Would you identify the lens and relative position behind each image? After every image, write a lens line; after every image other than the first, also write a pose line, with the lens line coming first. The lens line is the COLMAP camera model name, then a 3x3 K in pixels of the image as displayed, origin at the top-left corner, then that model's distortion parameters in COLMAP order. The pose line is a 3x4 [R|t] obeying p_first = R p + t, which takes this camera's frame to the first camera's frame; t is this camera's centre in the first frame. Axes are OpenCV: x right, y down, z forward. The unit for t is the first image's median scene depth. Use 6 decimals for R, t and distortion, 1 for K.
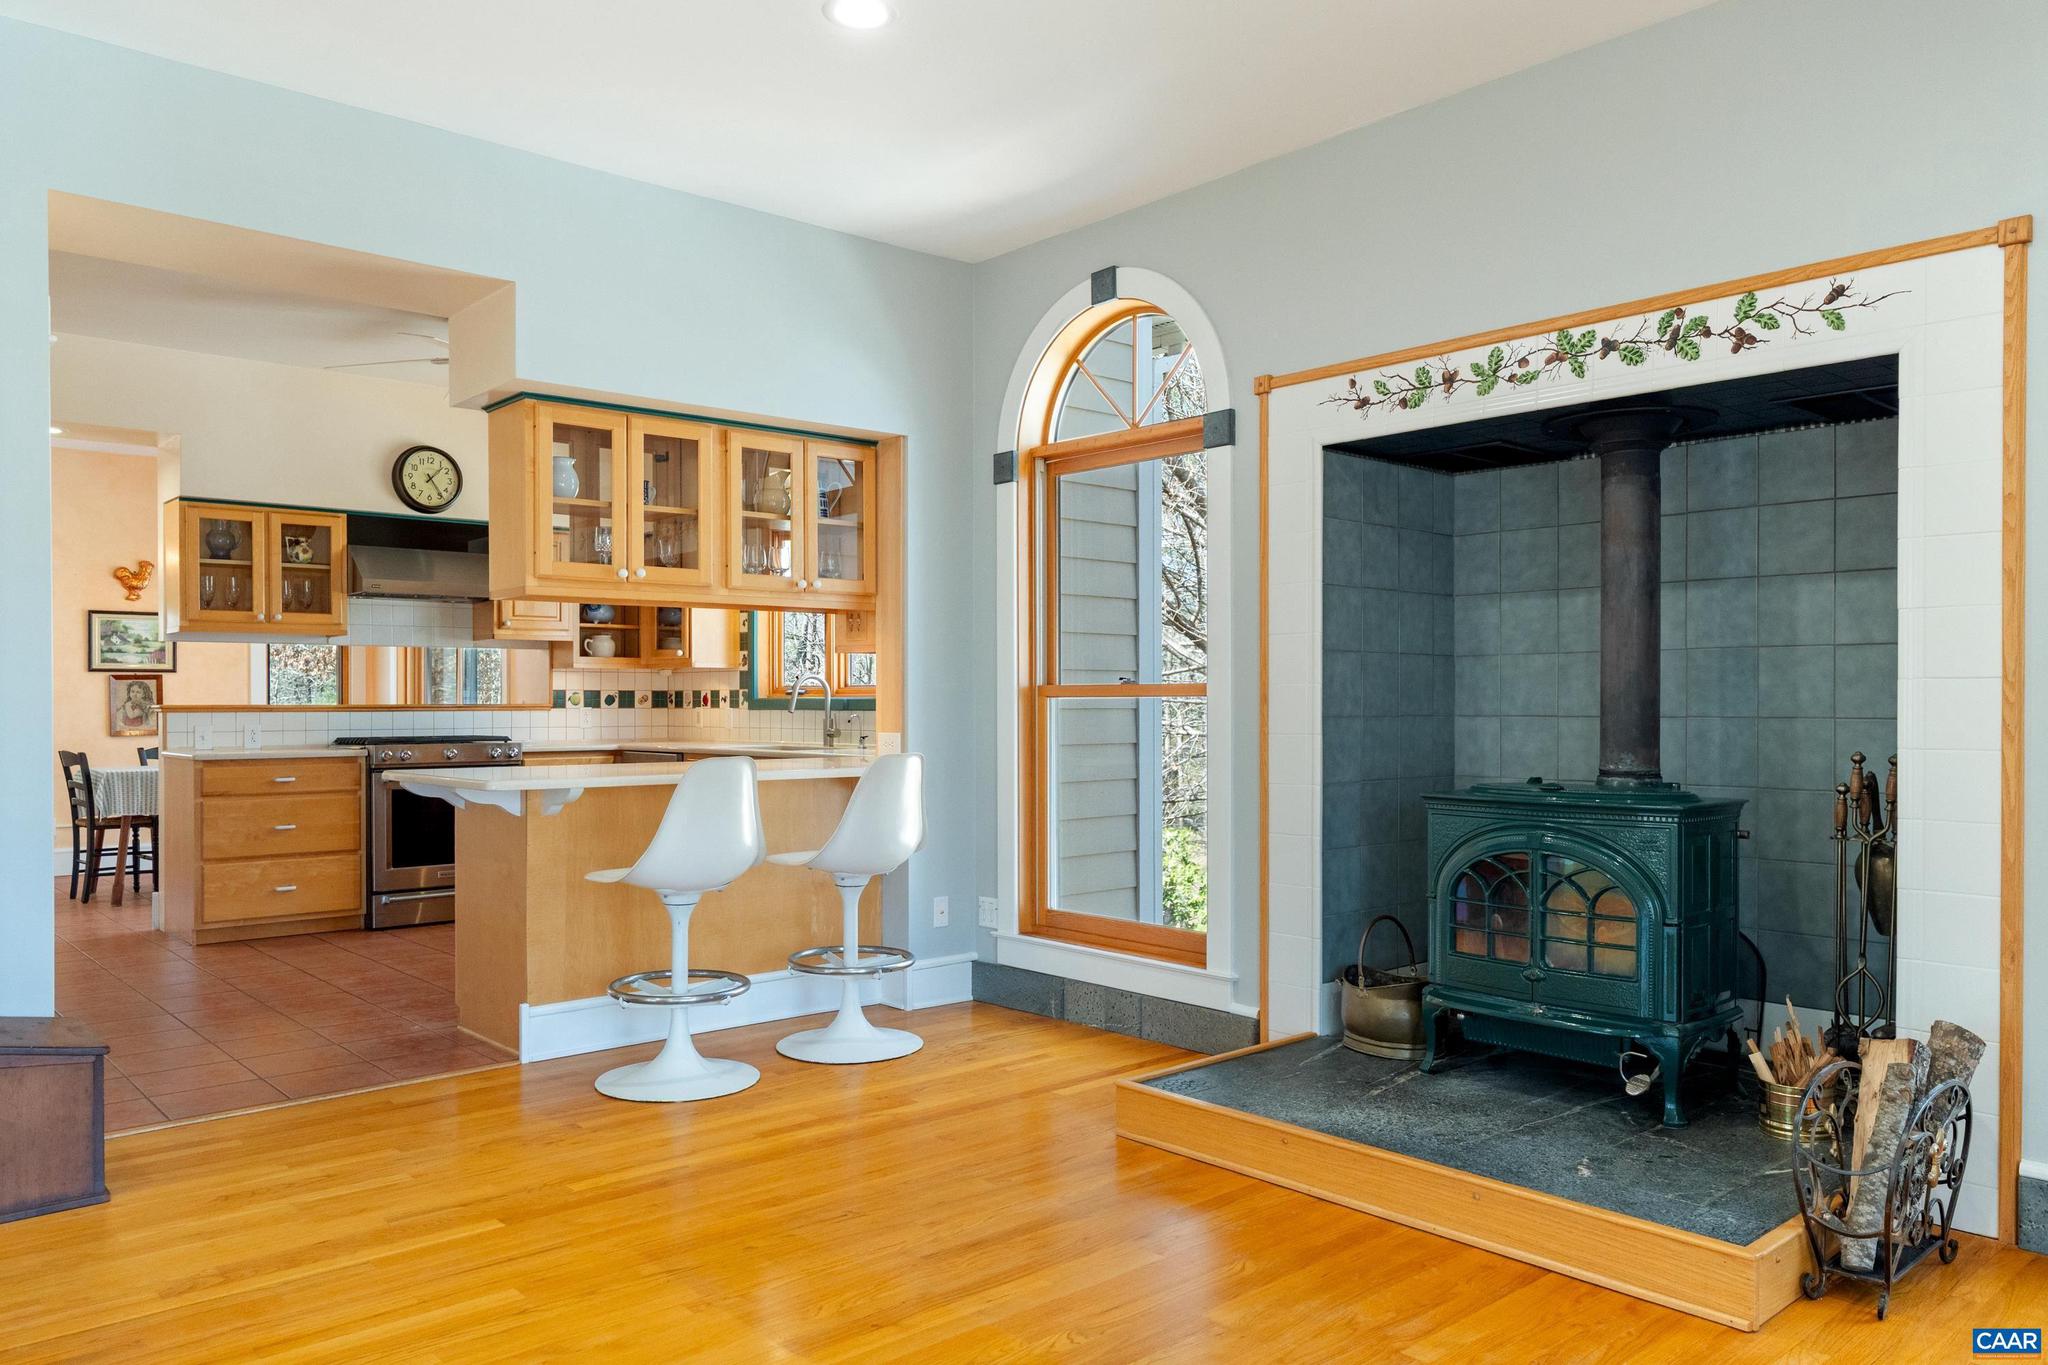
lens RADIAL K [[1432.3, 0, 1018.6], [0, 1432.3, 715.5], [0, 0, 1]] dist [0.001303, -0.000128]
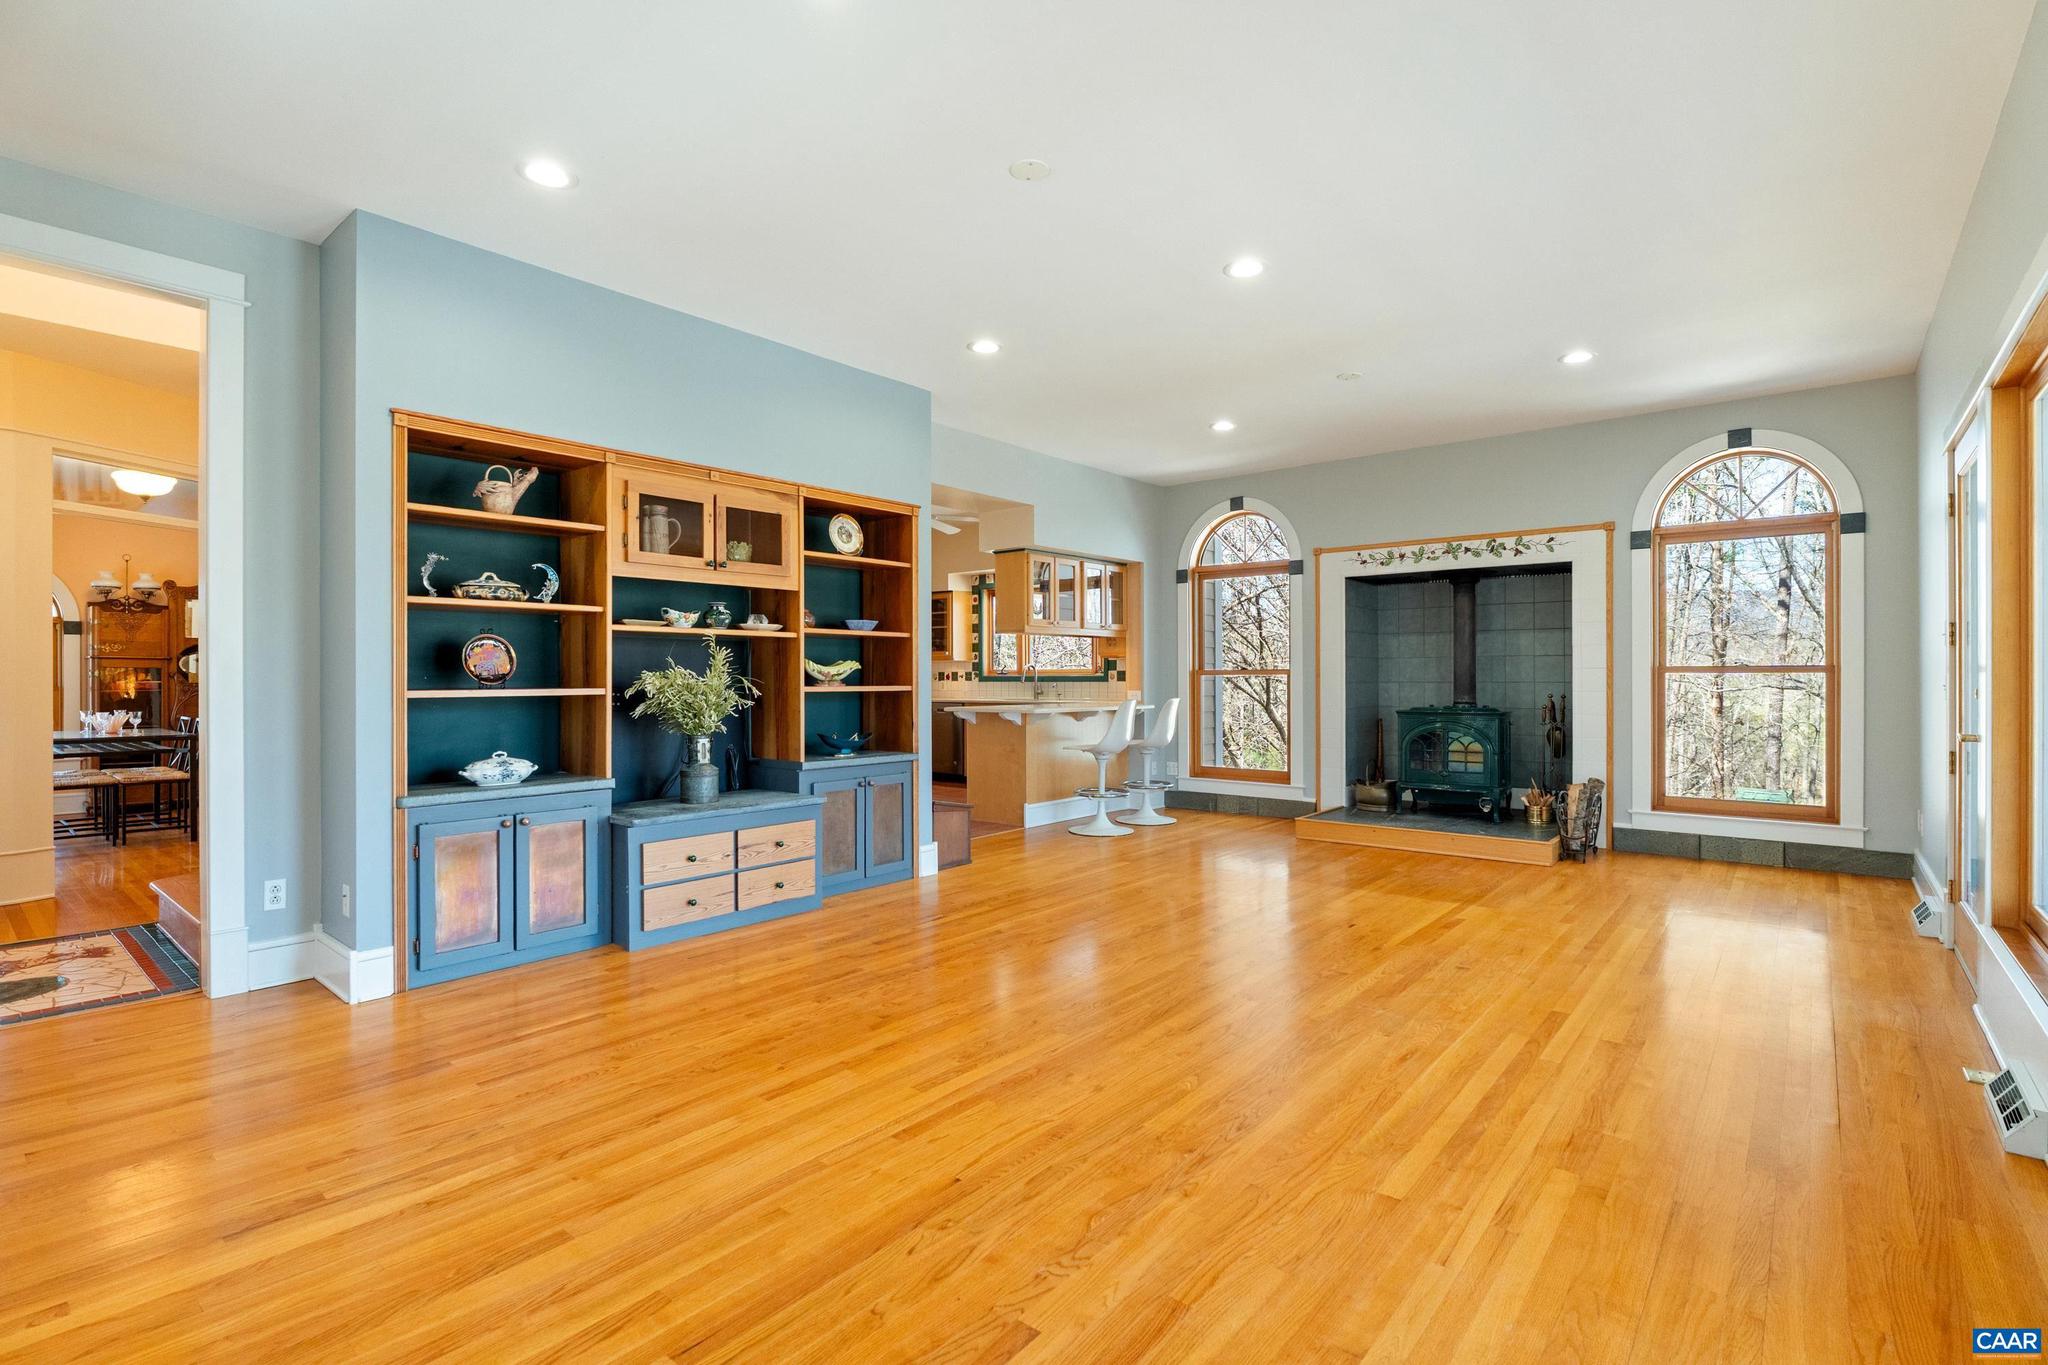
lens RADIAL K [[942.6, 0, 1024.0], [0, 942.6, 682.5], [0, 0, 1]] dist [-0.000435, 0.000010]
pose [[0.988780, -0.002843, 0.149352, -0.363422], [0.003555, 0.999984, -0.004498, 0.003706], [-0.149337, 0.004978, 0.988774, -0.348900]]
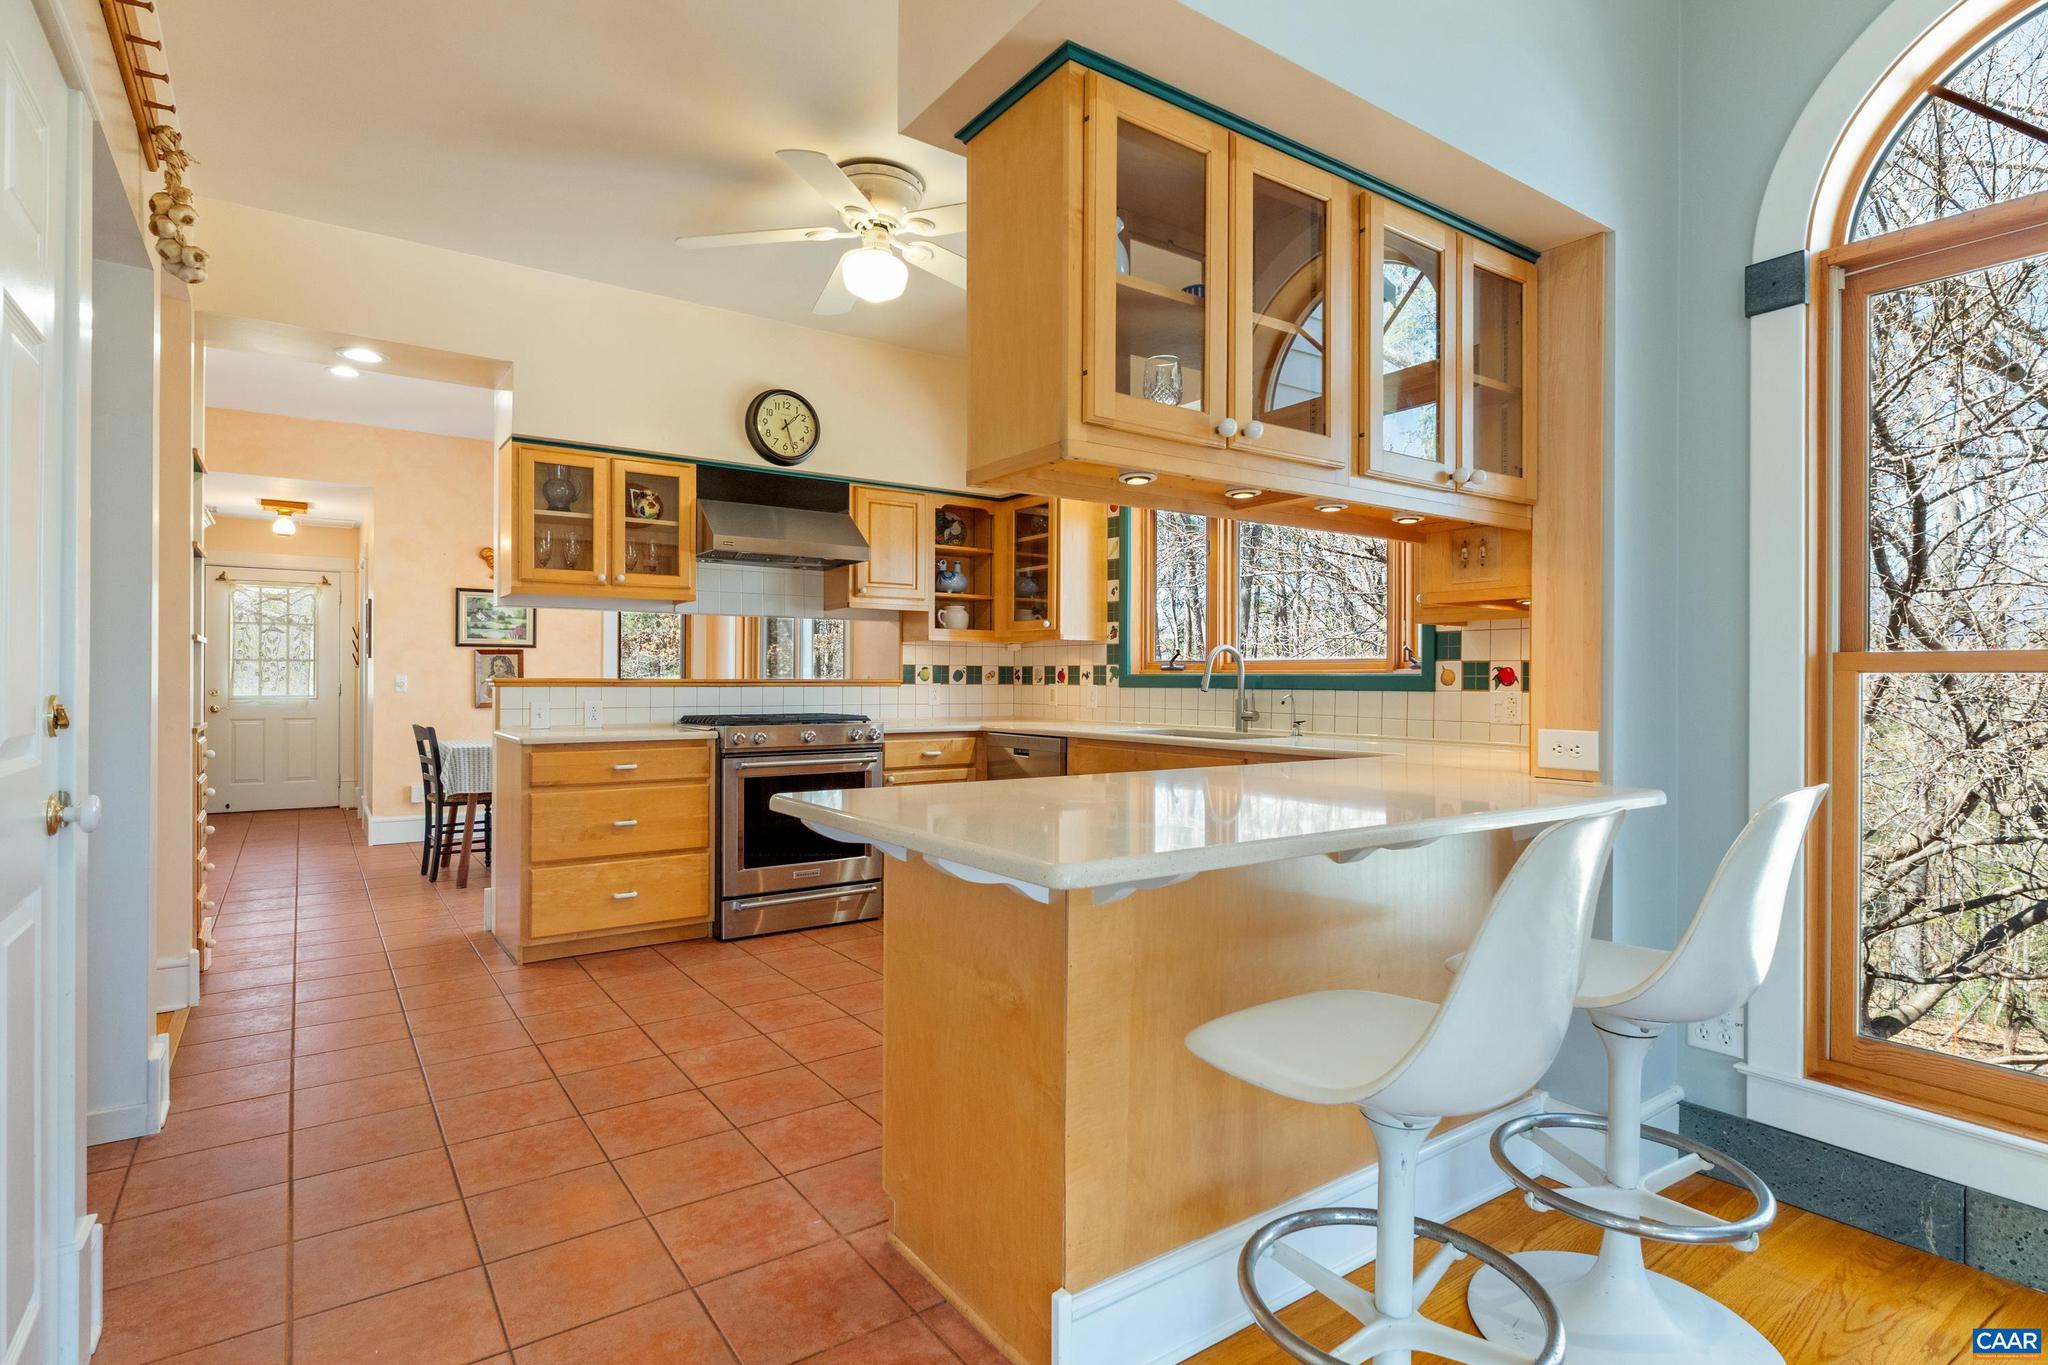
lens RADIAL K [[1011.4, 0, 1024.0], [0, 1011.4, 682.5], [0, 0, 1]] dist [0.000501, 0.000253]
pose [[0.993705, 0.005969, -0.111870, -0.199381], [-0.006754, 0.999955, -0.006641, -0.002568], [0.111825, 0.007355, 0.993701, 0.407105]]
